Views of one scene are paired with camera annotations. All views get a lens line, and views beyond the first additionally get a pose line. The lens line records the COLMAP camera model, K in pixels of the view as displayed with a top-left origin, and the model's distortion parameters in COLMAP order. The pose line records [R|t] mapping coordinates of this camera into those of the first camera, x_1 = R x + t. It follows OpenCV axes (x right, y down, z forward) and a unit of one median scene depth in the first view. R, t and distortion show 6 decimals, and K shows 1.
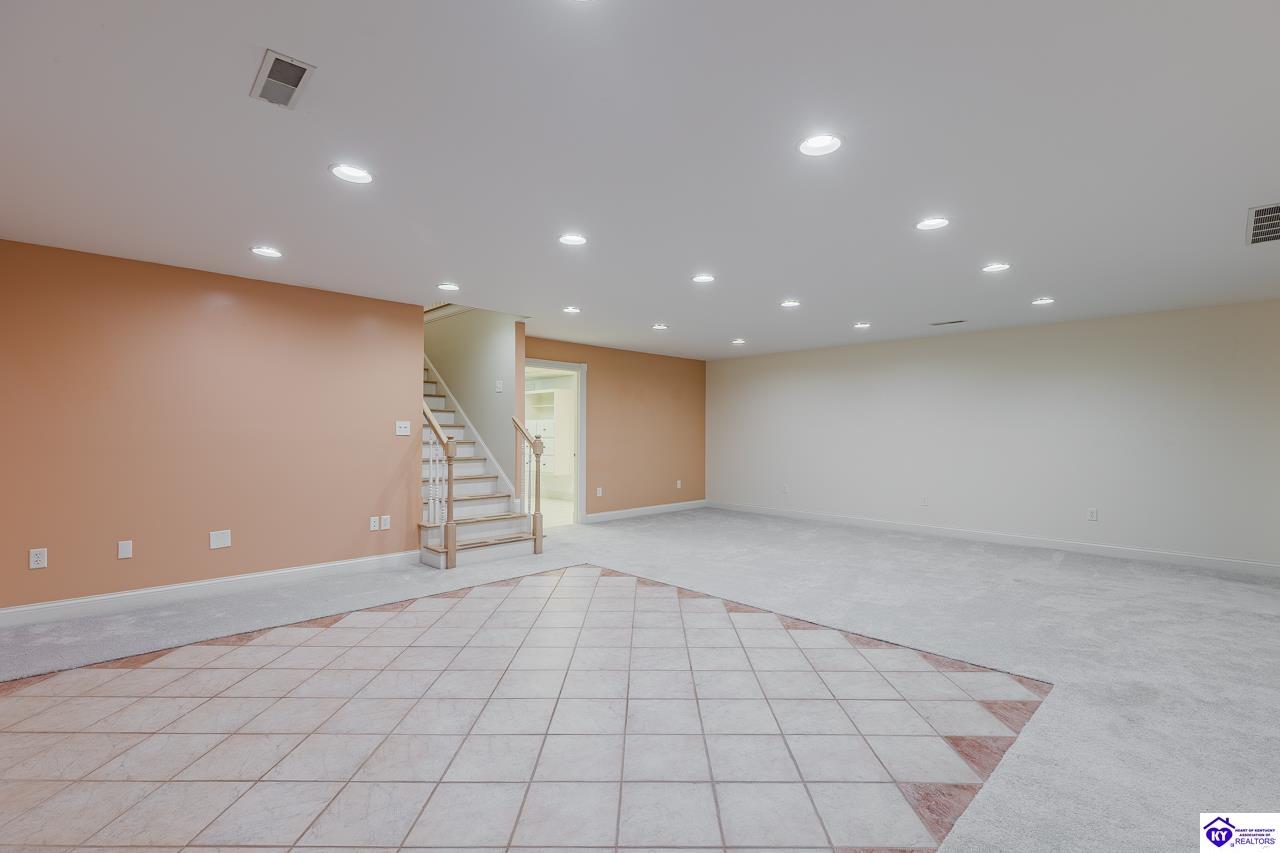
lens RADIAL K [[577.5, 0, 644.6], [0, 577.5, 427.6], [0, 0, 1]] dist [0.006237, -0.000756]
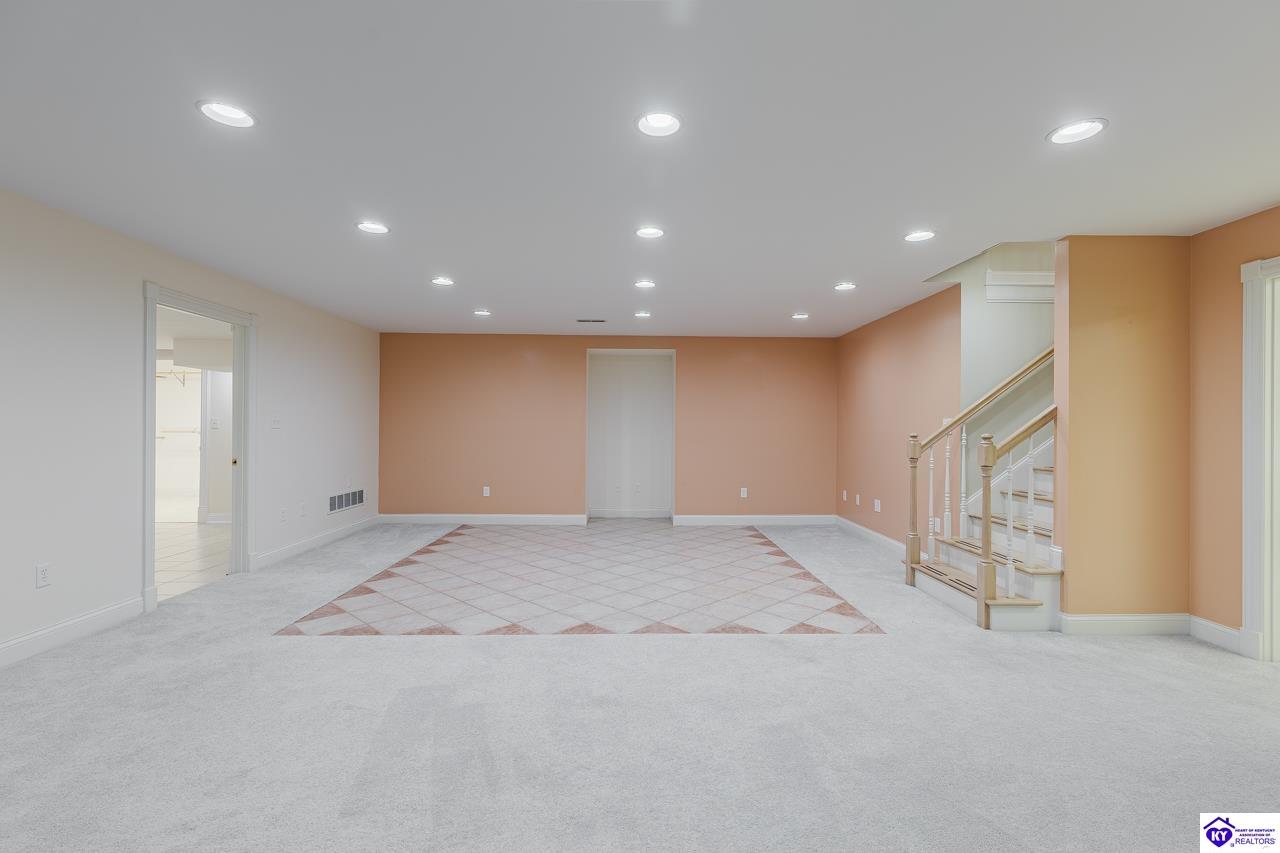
lens RADIAL K [[579.3, 0, 642.6], [0, 579.3, 409.3], [0, 0, 1]] dist [0.008149, -0.000303]
pose [[-0.686514, -0.029732, -0.726509, 0.689427], [-0.001498, 0.999219, -0.039477, 0.015694], [0.727115, -0.026014, -0.686022, 1.541929]]
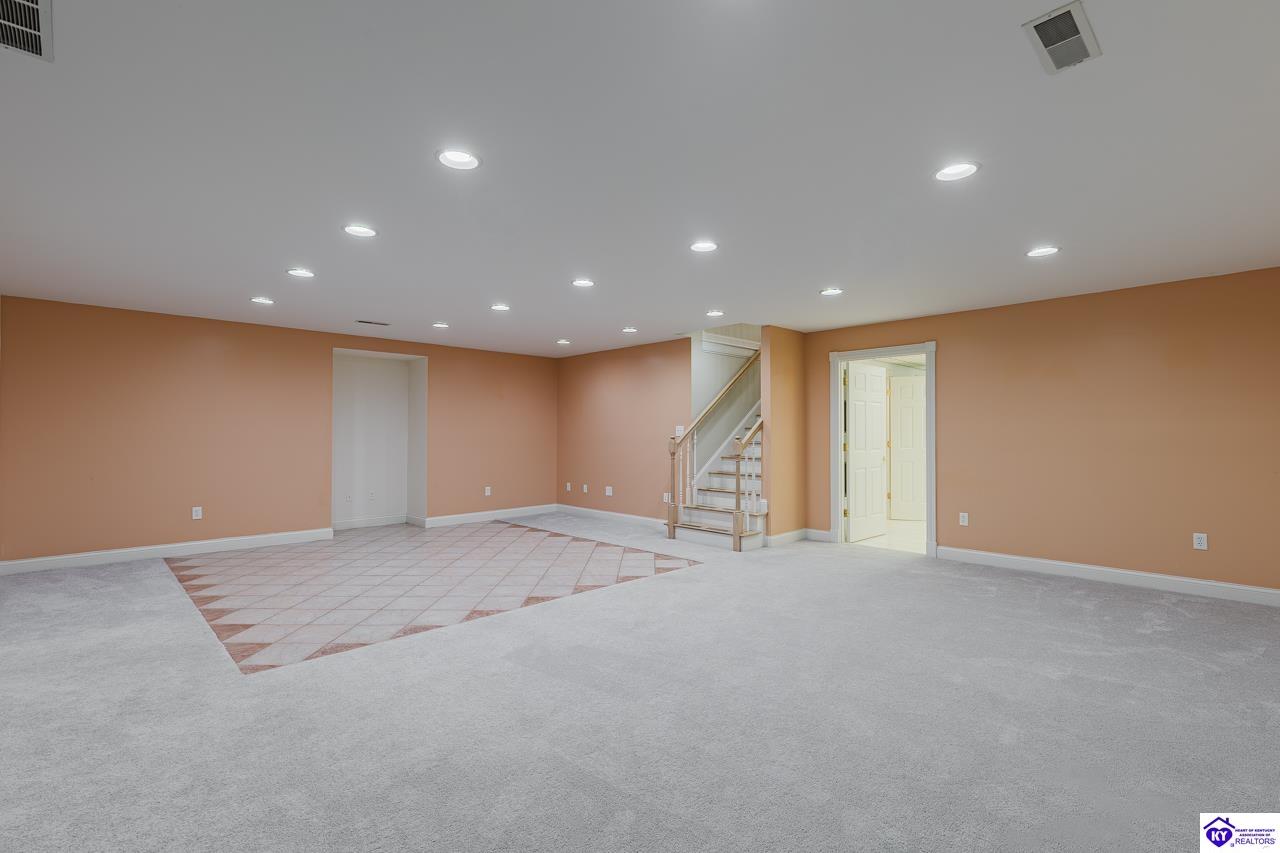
lens RADIAL K [[577.5, 0, 644.6], [0, 577.5, 427.6], [0, 0, 1]] dist [0.006237, -0.000756]
pose [[-0.001499, -0.012932, -0.999915, 1.127032], [0.006483, 0.999895, -0.012941, 0.012663], [0.999978, -0.006502, -0.001415, 1.109140]]
